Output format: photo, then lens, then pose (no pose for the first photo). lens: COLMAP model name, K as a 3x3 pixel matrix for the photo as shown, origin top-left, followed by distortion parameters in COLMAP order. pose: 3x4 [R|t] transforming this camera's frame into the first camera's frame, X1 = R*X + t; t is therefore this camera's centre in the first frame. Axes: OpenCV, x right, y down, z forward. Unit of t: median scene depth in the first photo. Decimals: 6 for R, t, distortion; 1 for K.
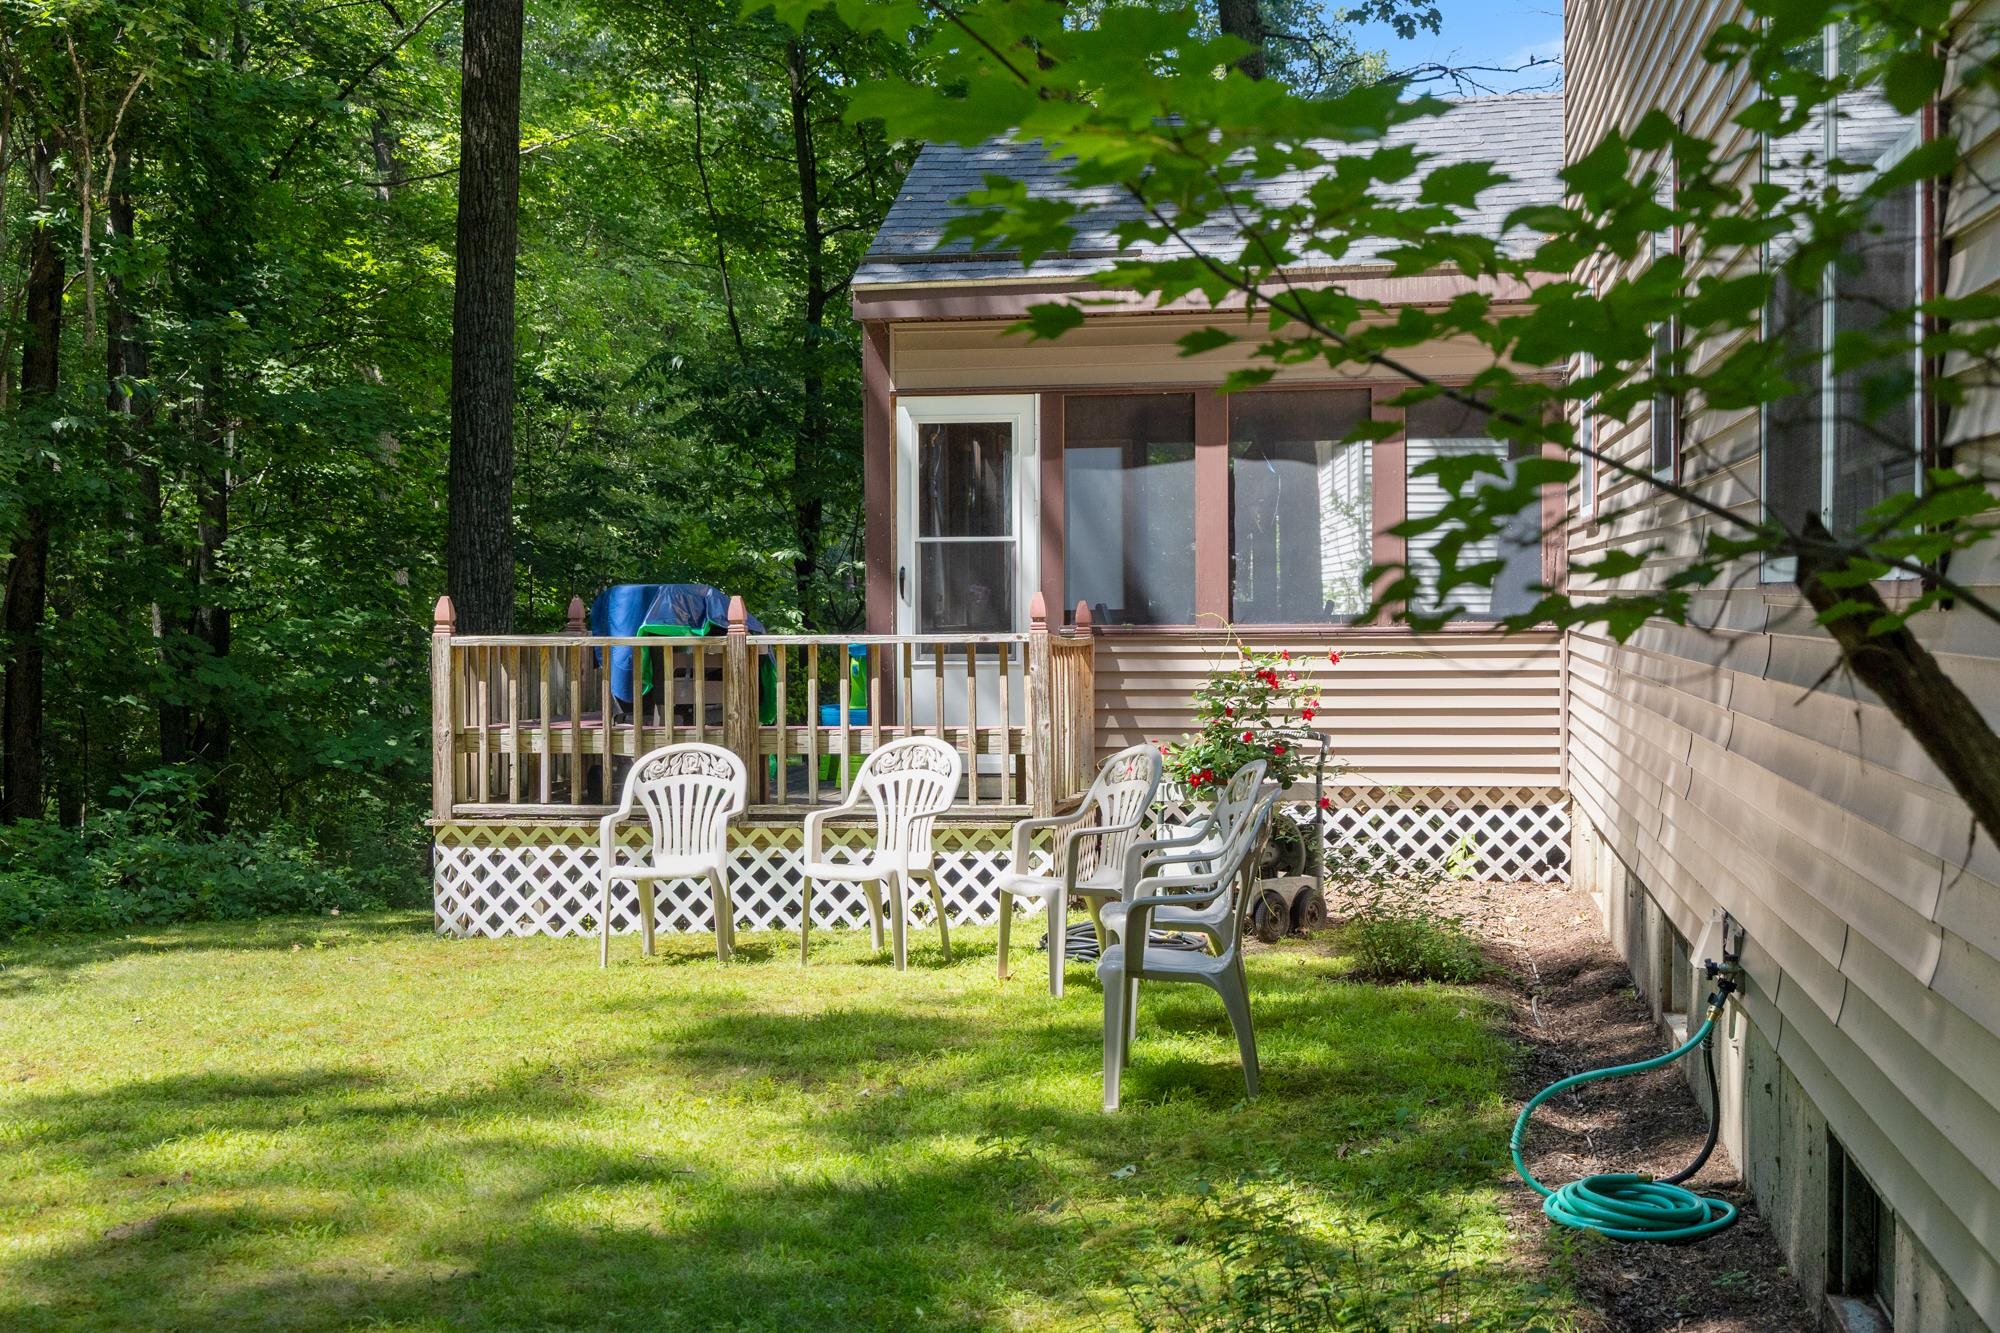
lens RADIAL K [[2881.8, 0, 1000.5], [0, 2881.8, 664.4], [0, 0, 1]] dist [-0.155982, 0.000000]
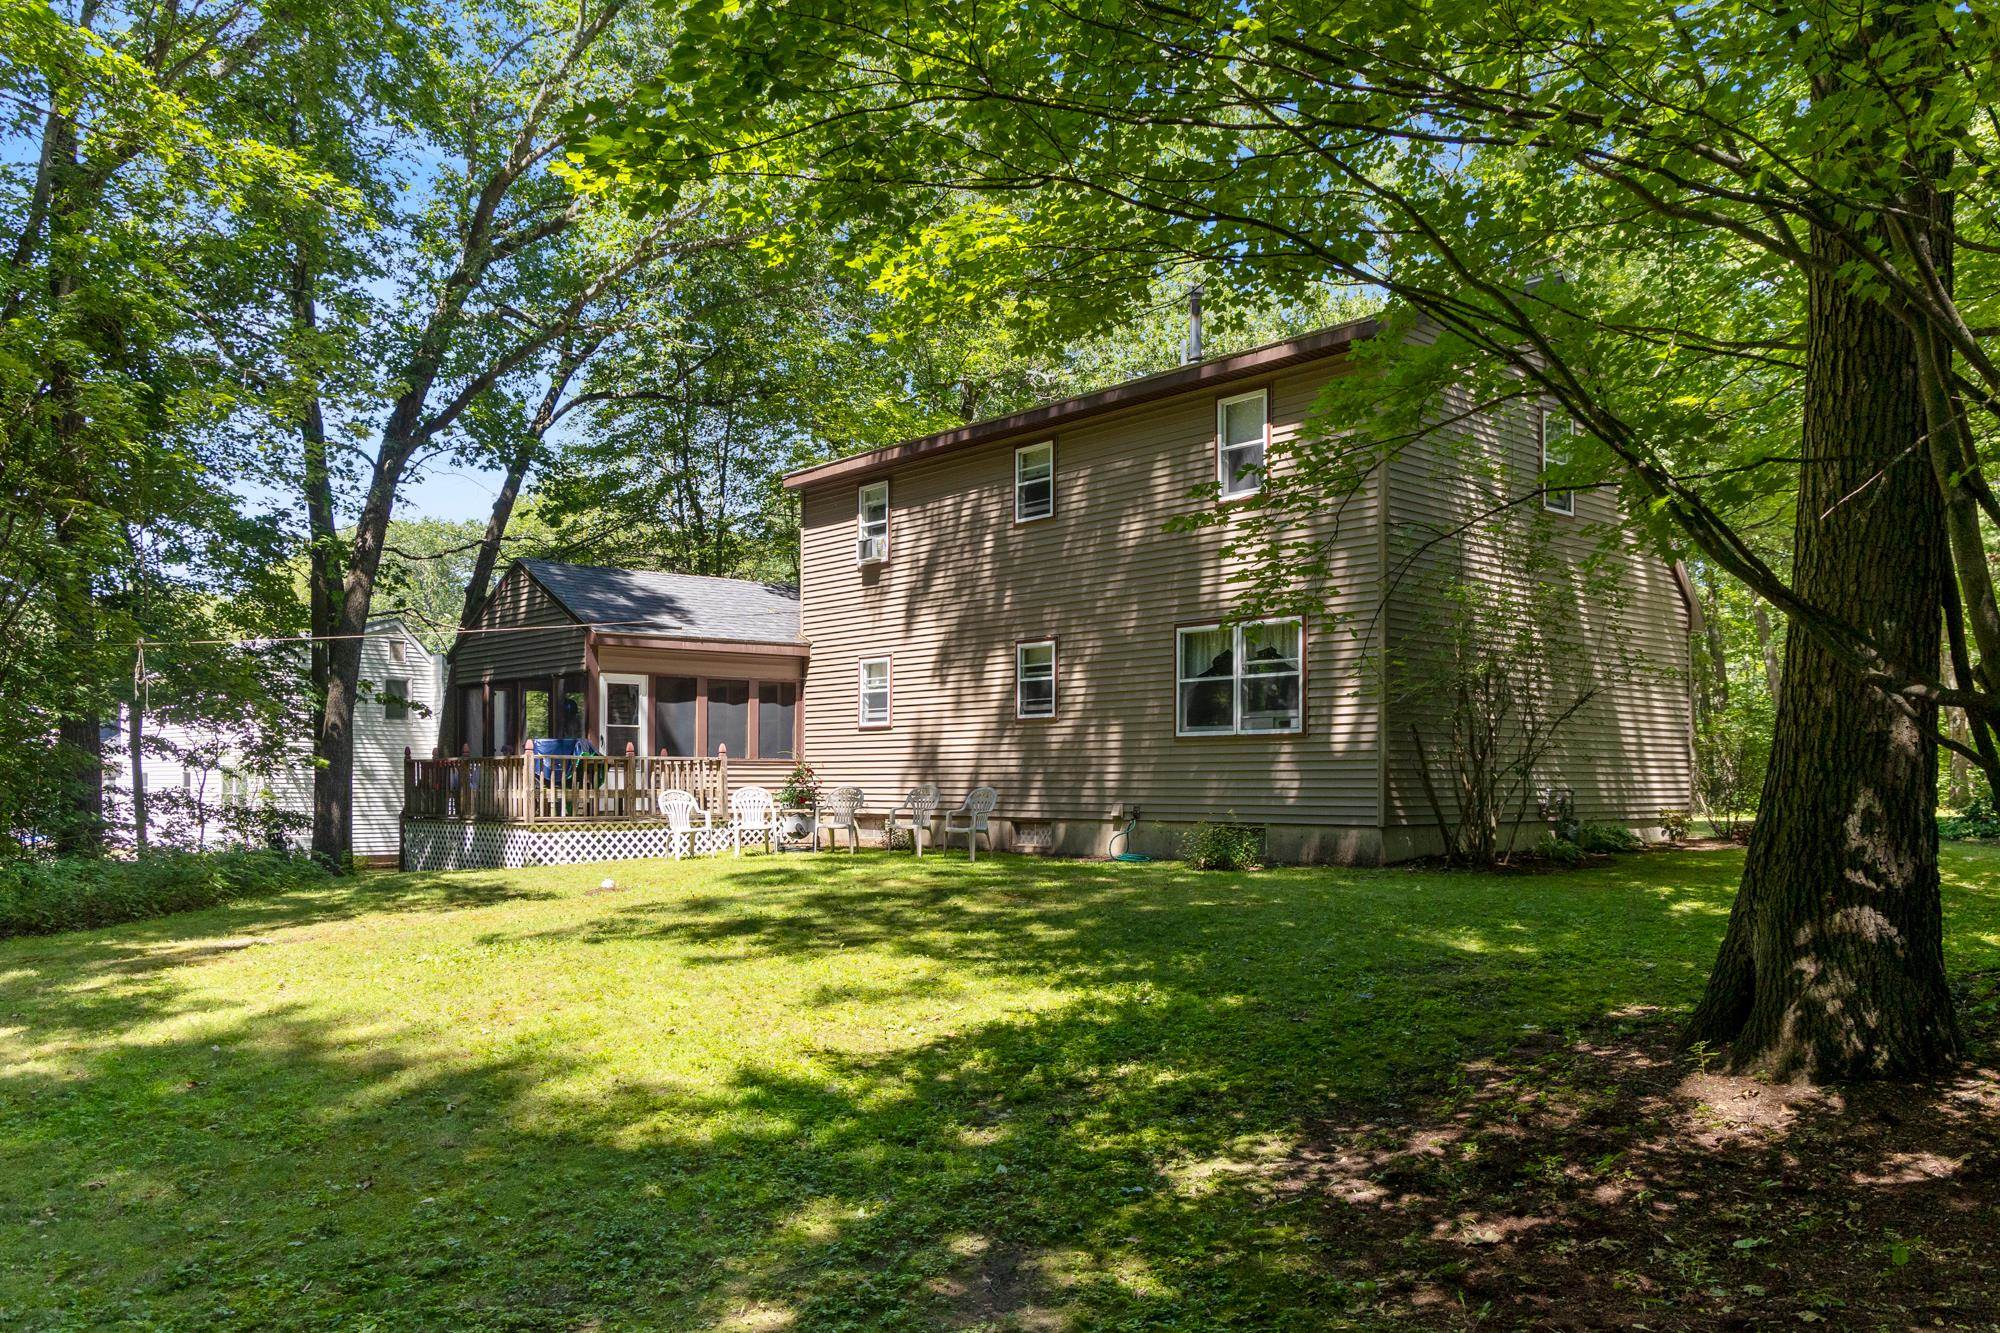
lens RADIAL K [[1508.3, 0, 1011.0], [0, 1508.3, 678.2], [0, 0, 1]] dist [-0.001360, -0.000627]
pose [[0.640525, 0.060749, 0.765531, -1.001635], [-0.000132, 0.996875, -0.078997, 0.030296], [-0.767937, 0.050499, 0.638531, -0.264566]]
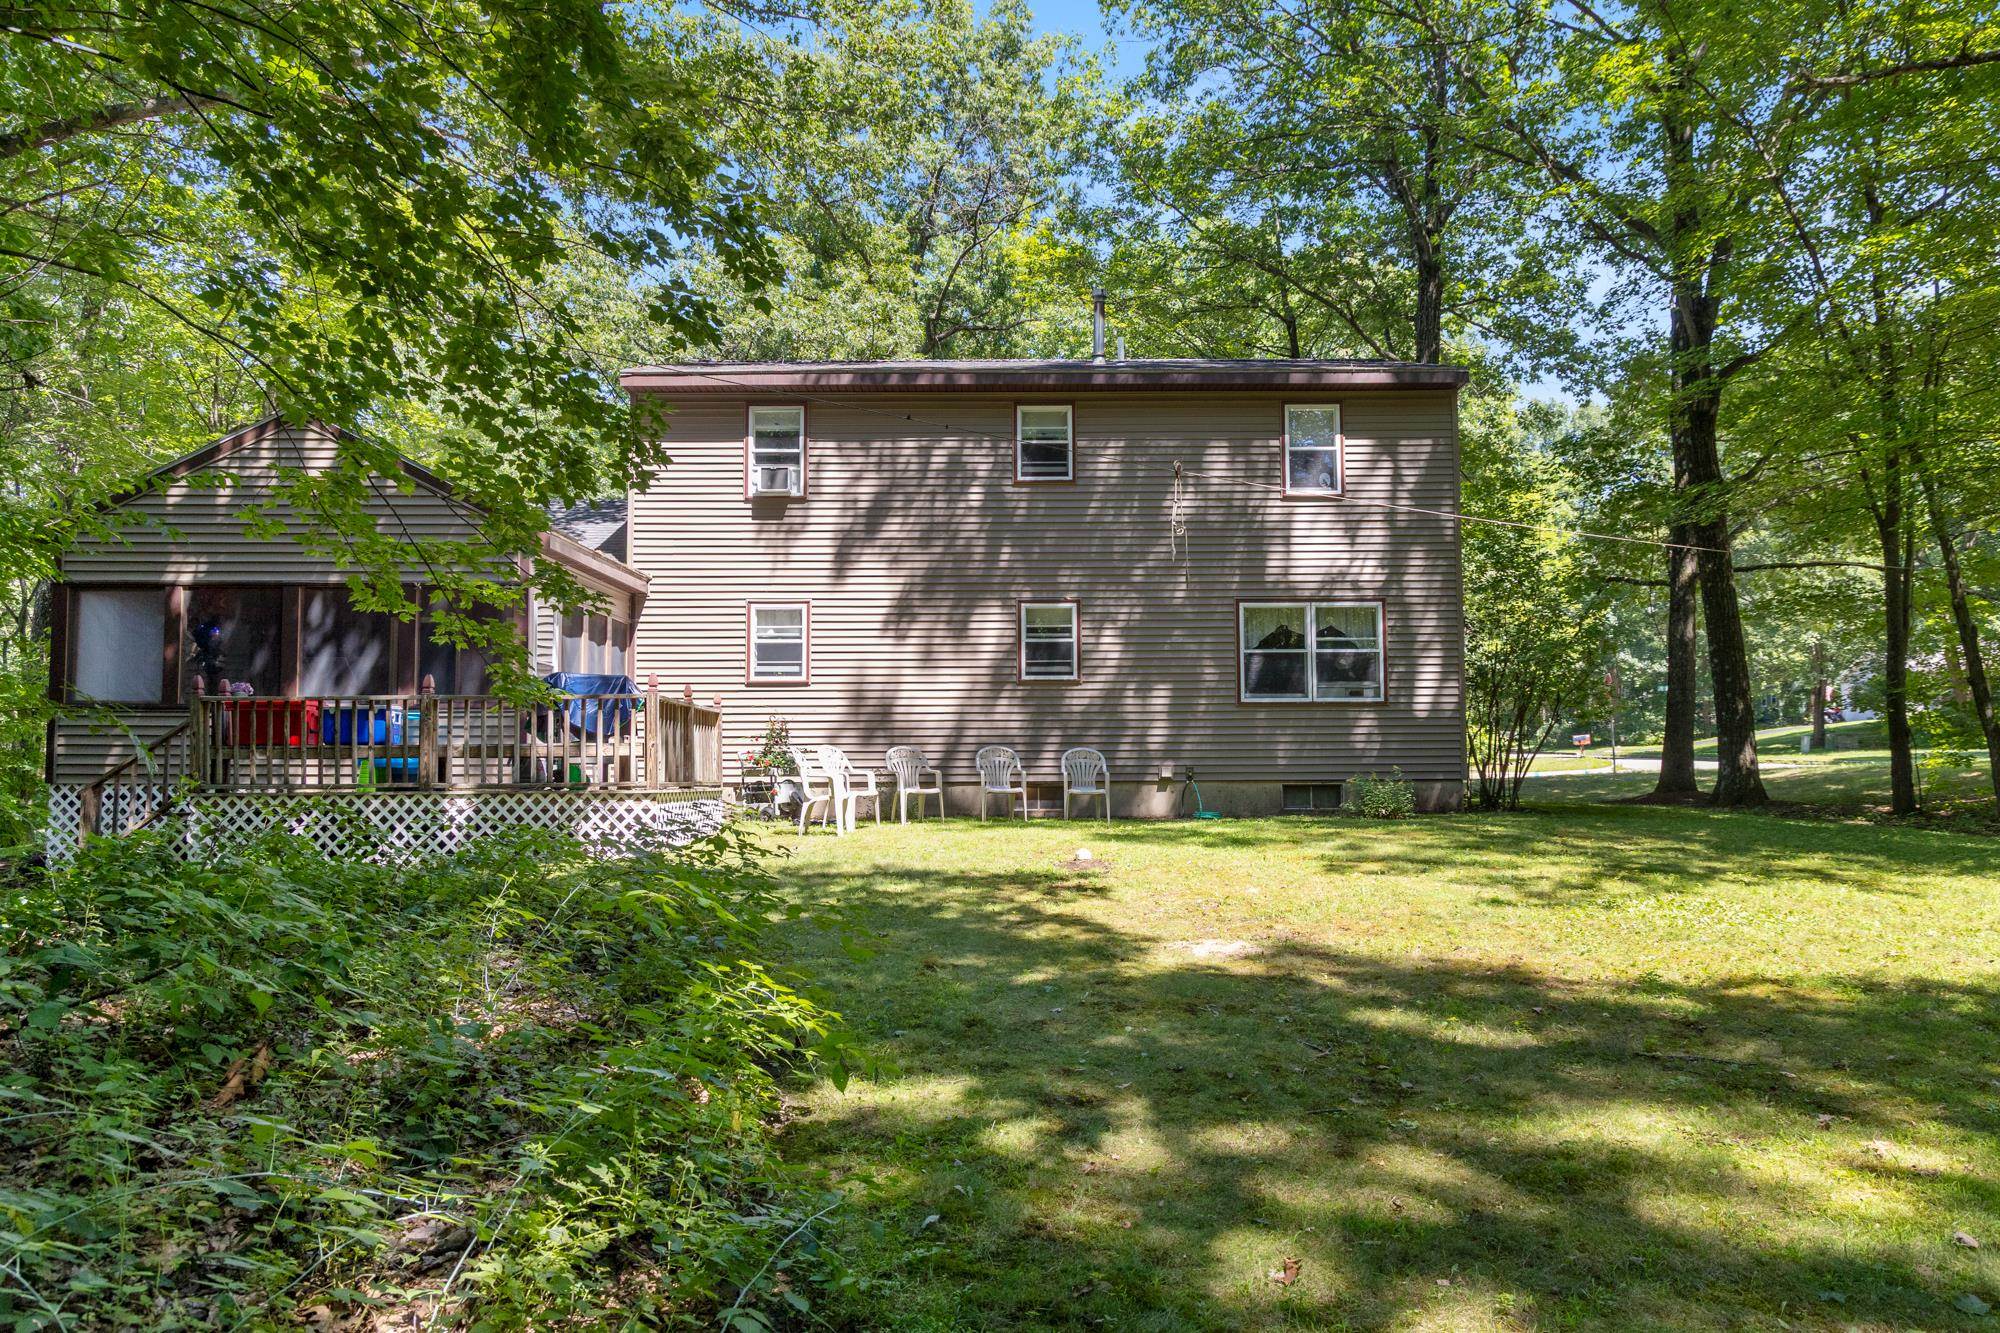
lens RADIAL K [[1339.8, 0, 1004.7], [0, 1339.8, 665.4], [0, 0, 1]] dist [0.007050, 0.000466]
pose [[-0.138655, 0.092439, 0.986017, -1.130368], [0.010418, 0.995715, -0.091883, 0.058014], [-0.990286, -0.002467, -0.139024, 0.896666]]
